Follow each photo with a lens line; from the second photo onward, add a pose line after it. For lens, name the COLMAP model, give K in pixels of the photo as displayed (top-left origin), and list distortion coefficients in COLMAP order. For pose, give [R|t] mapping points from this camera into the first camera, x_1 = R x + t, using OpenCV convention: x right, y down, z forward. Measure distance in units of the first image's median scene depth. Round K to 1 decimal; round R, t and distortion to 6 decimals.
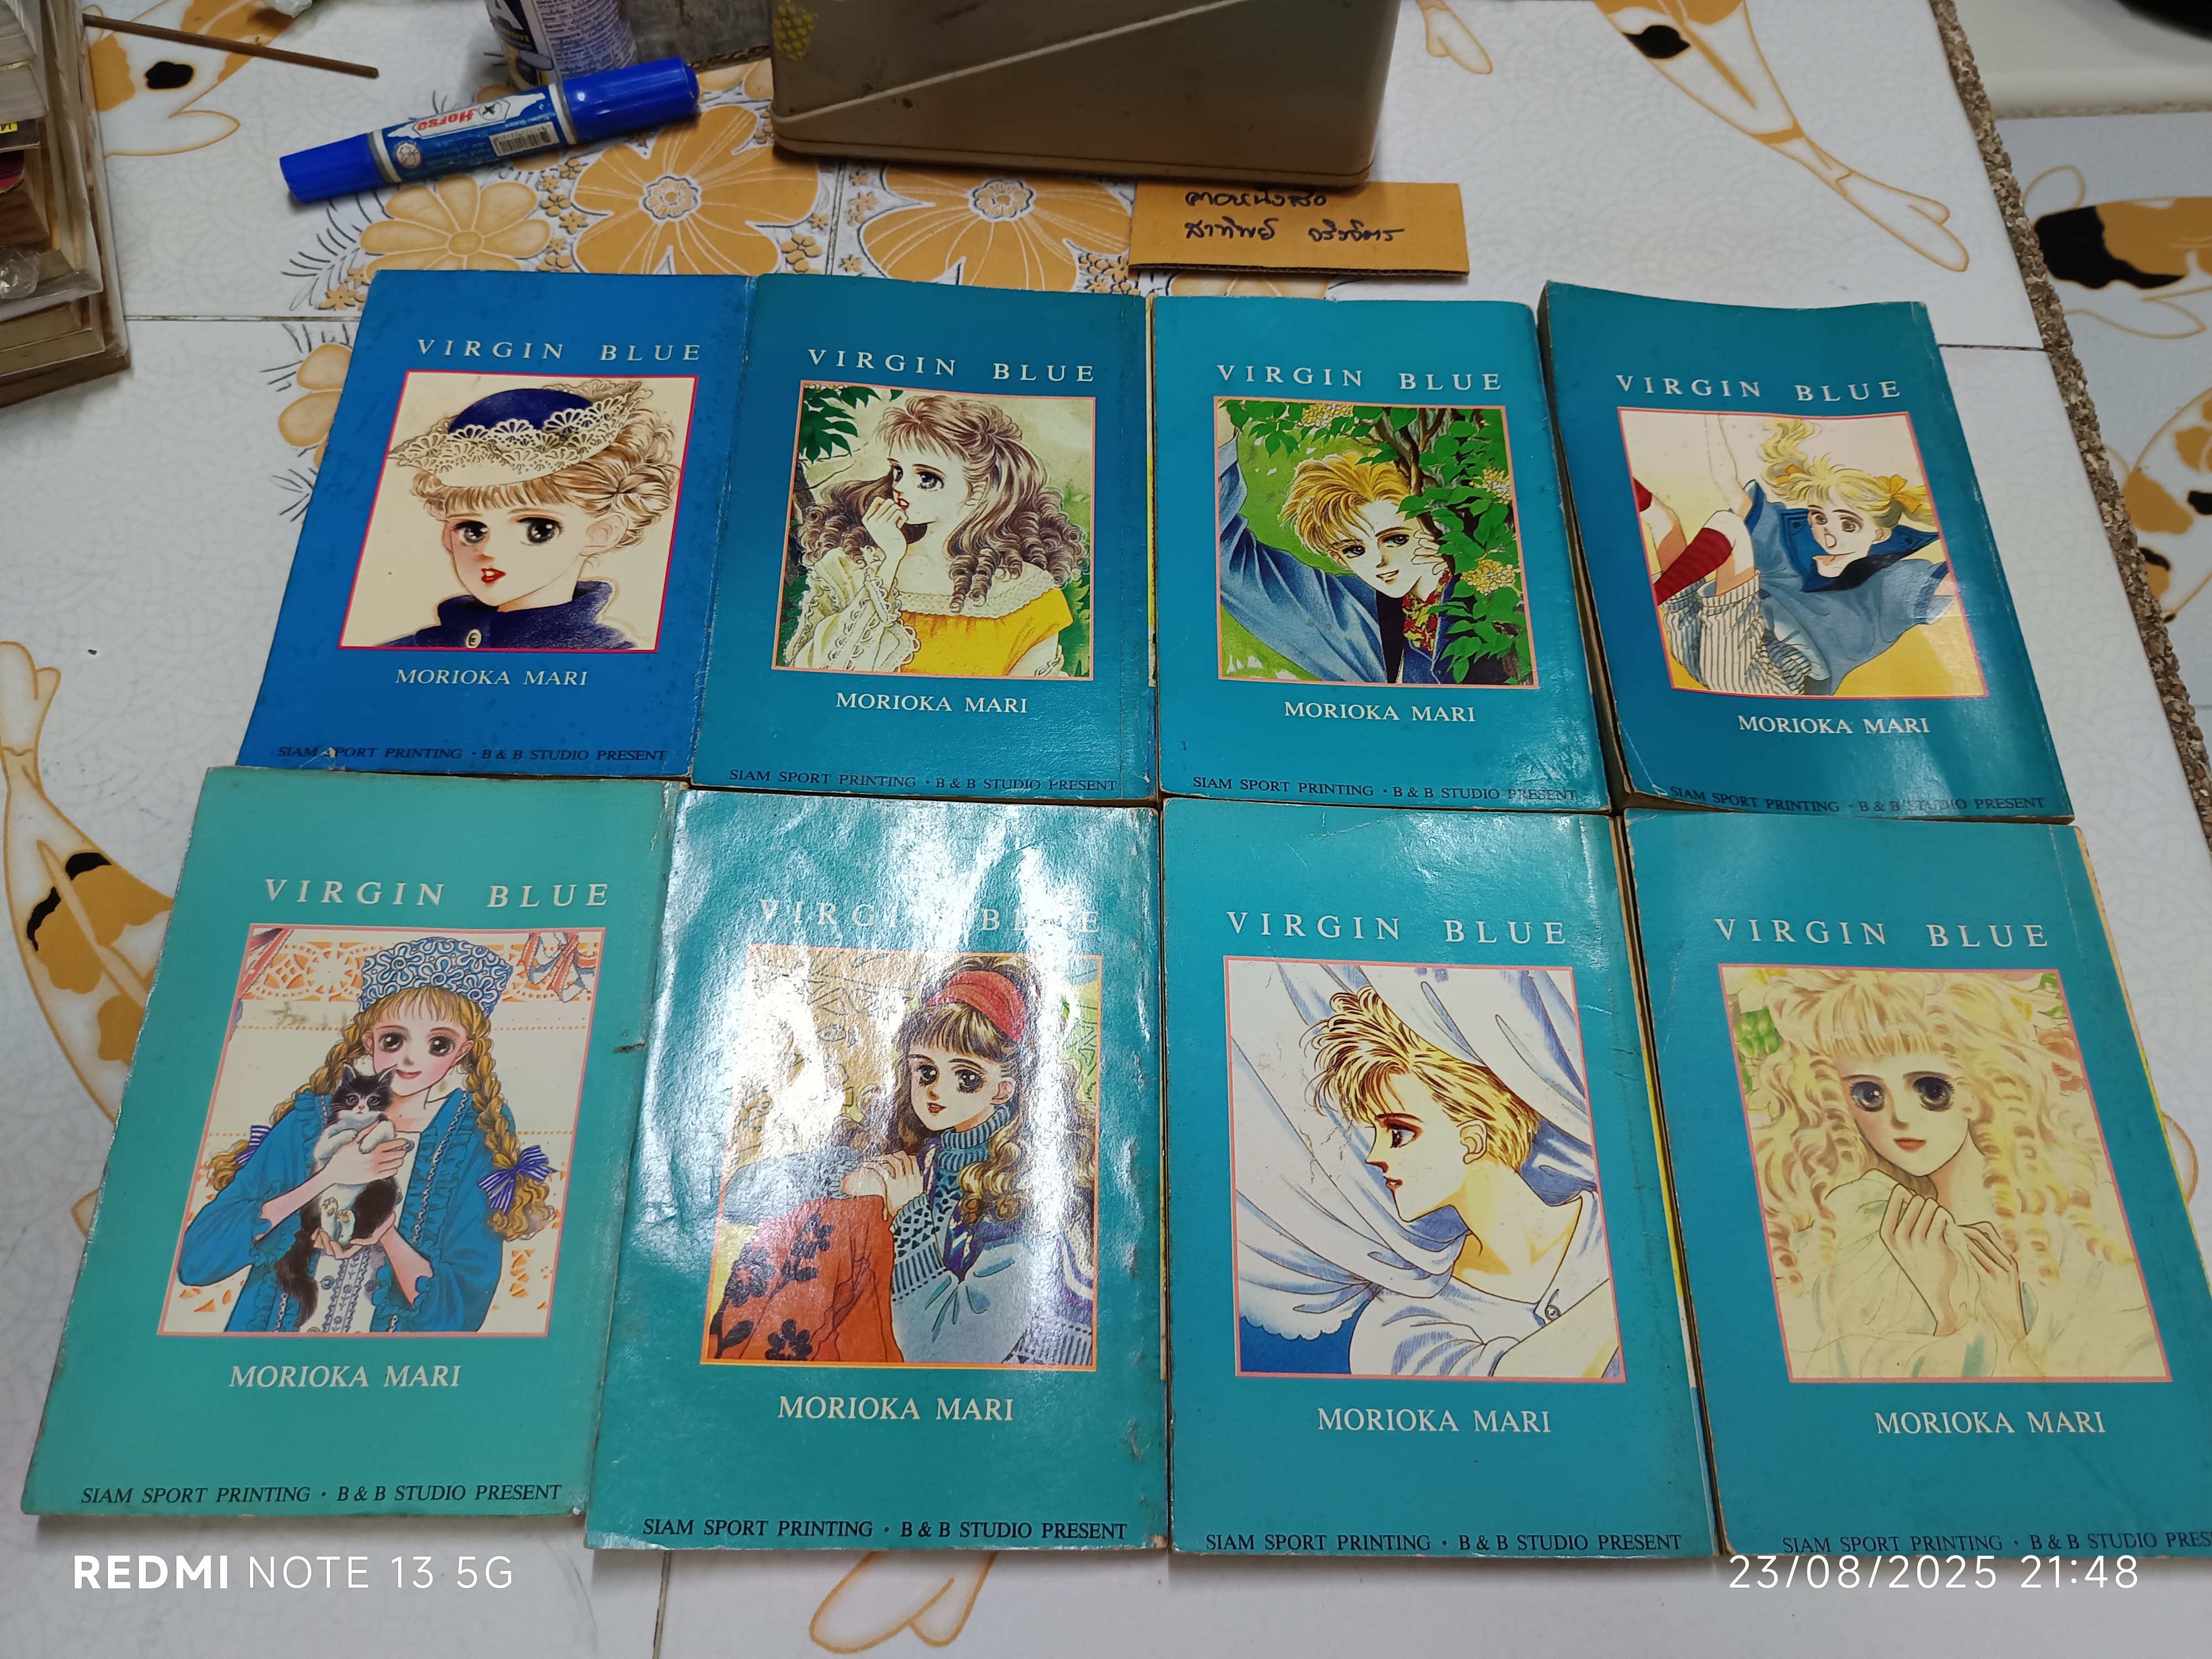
lens RADIAL K [[1544.4, 0, 1111.6], [0, 1544.4, 826.1], [0, 0, 1]] dist [-0.030808, 0.006110]
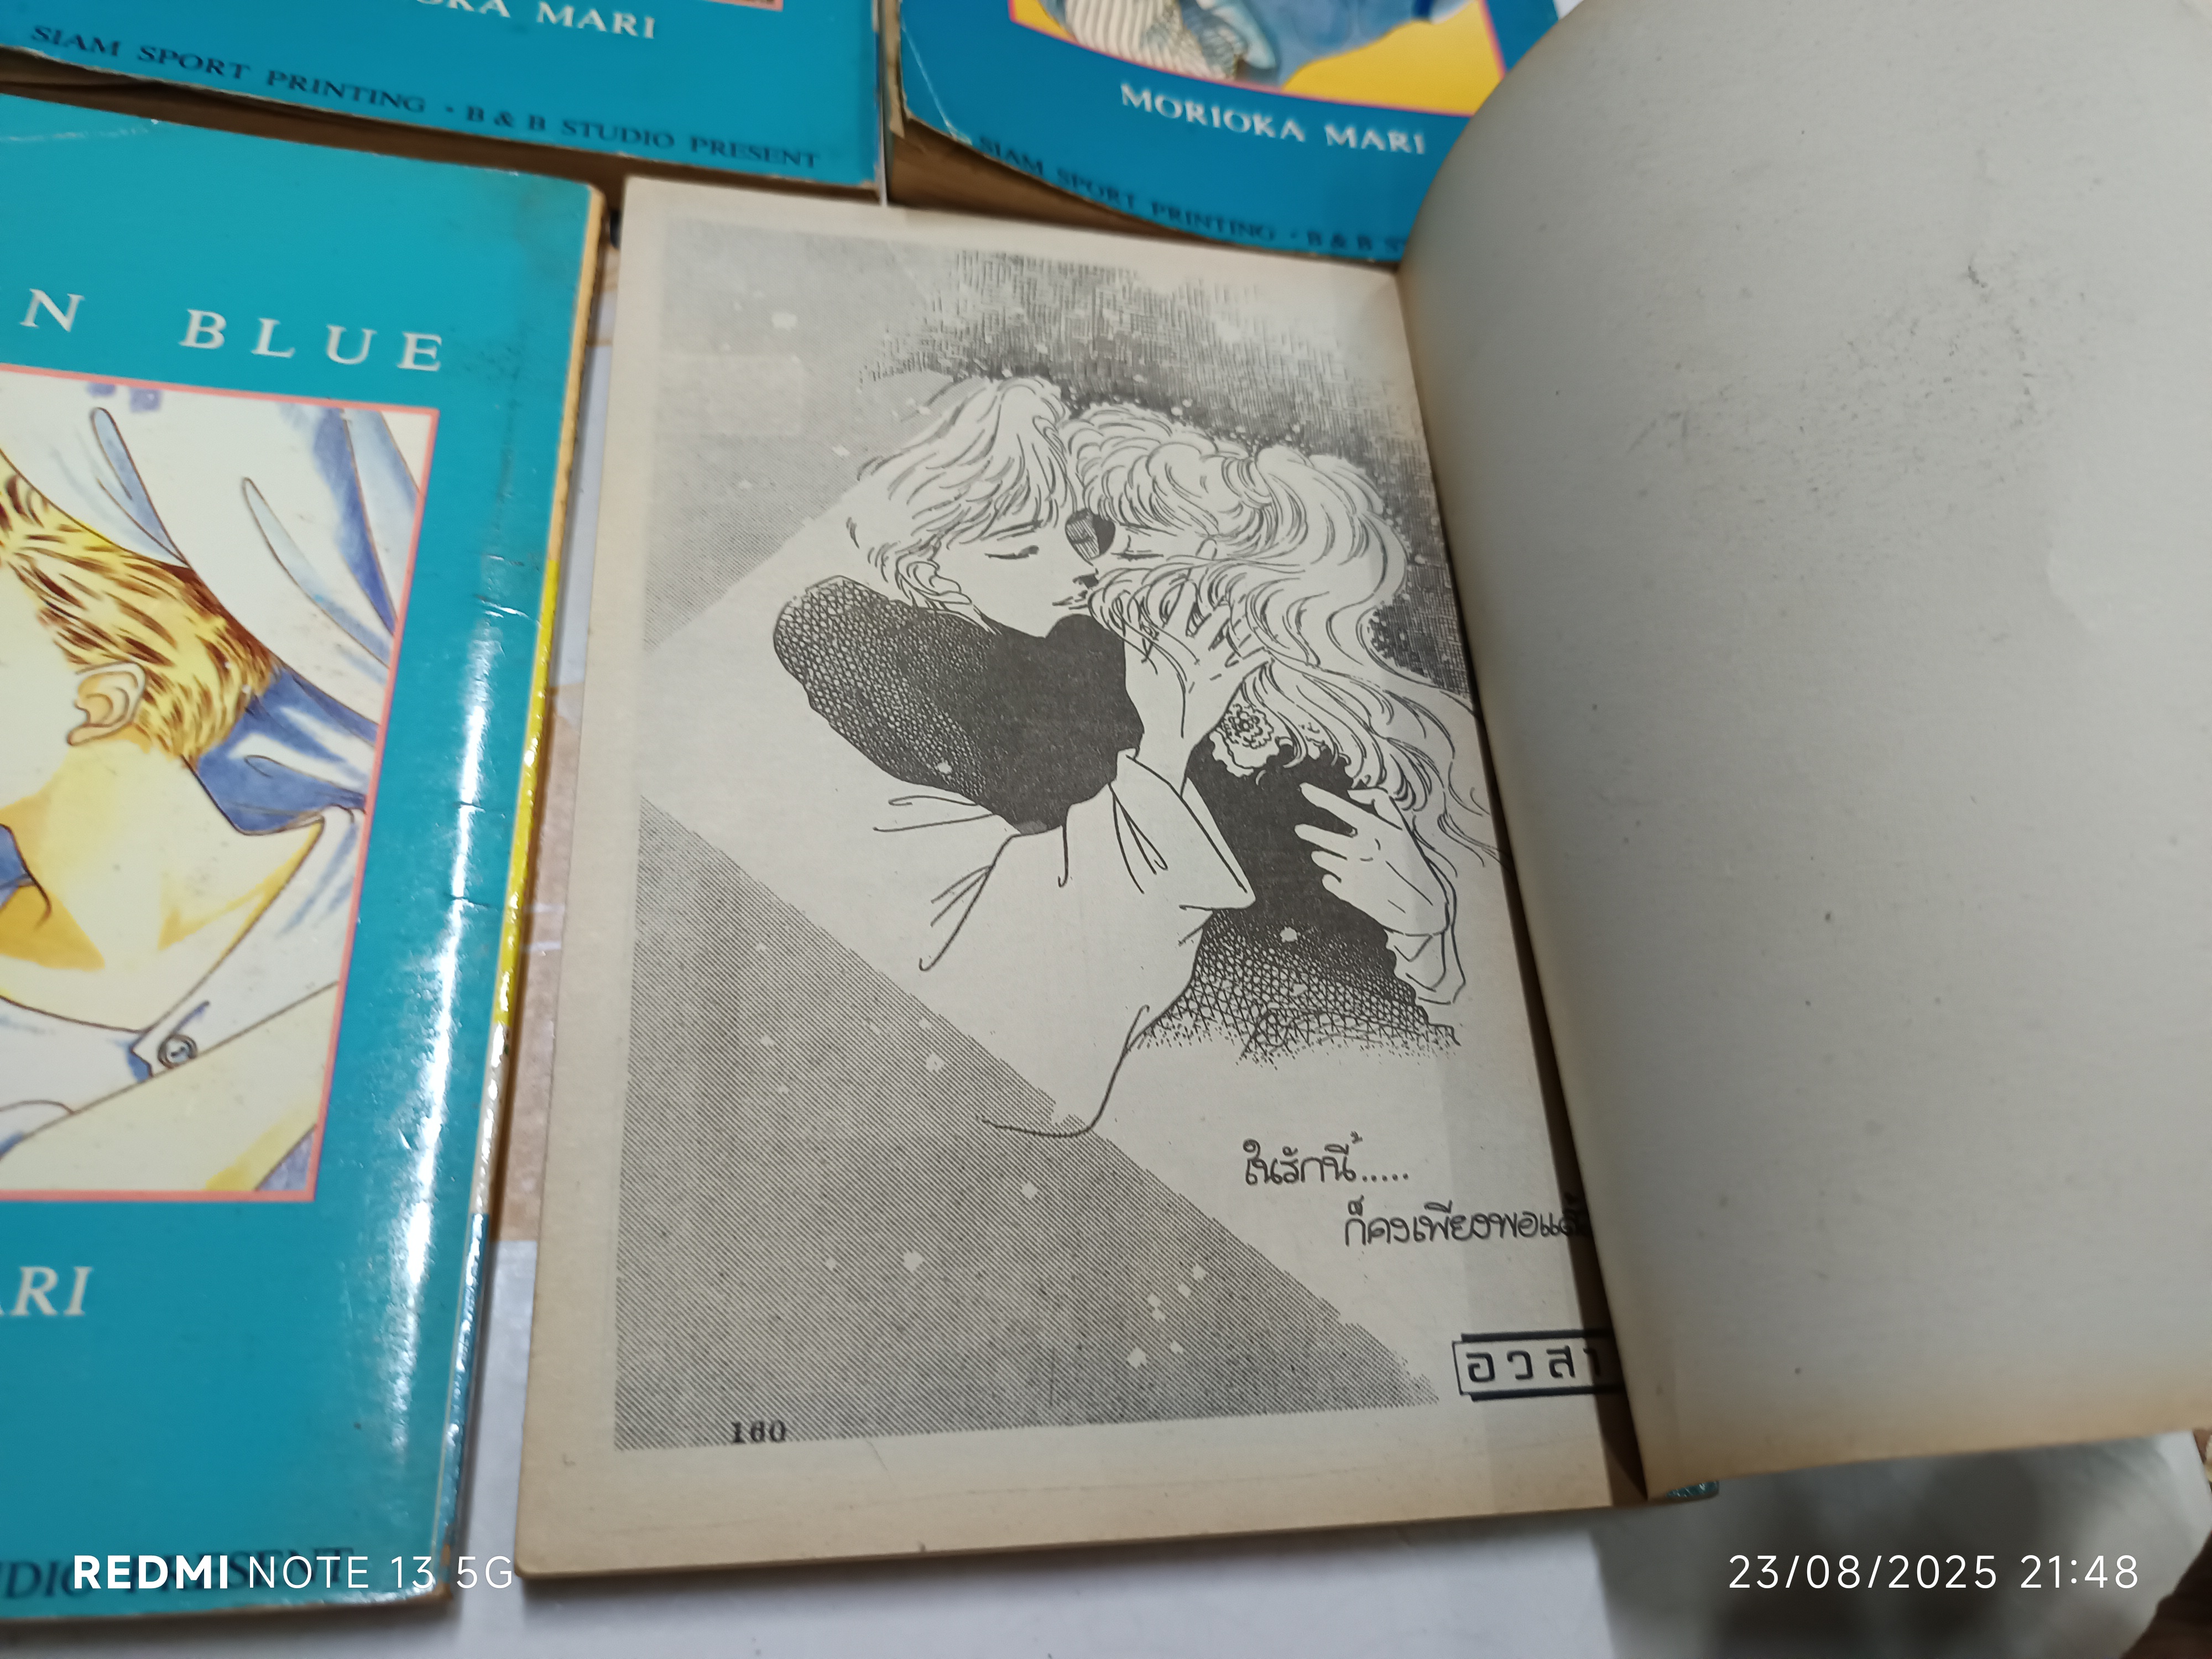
lens RADIAL K [[1544.4, 0, 1107.1], [0, 1544.4, 830.2], [0, 0, 1]] dist [-0.030808, 0.006110]
pose [[0.974521, 0.029934, 0.222289, 0.423407], [-0.031023, 0.999518, 0.001404, 0.231067], [-0.222140, -0.008265, 0.974980, 0.484897]]
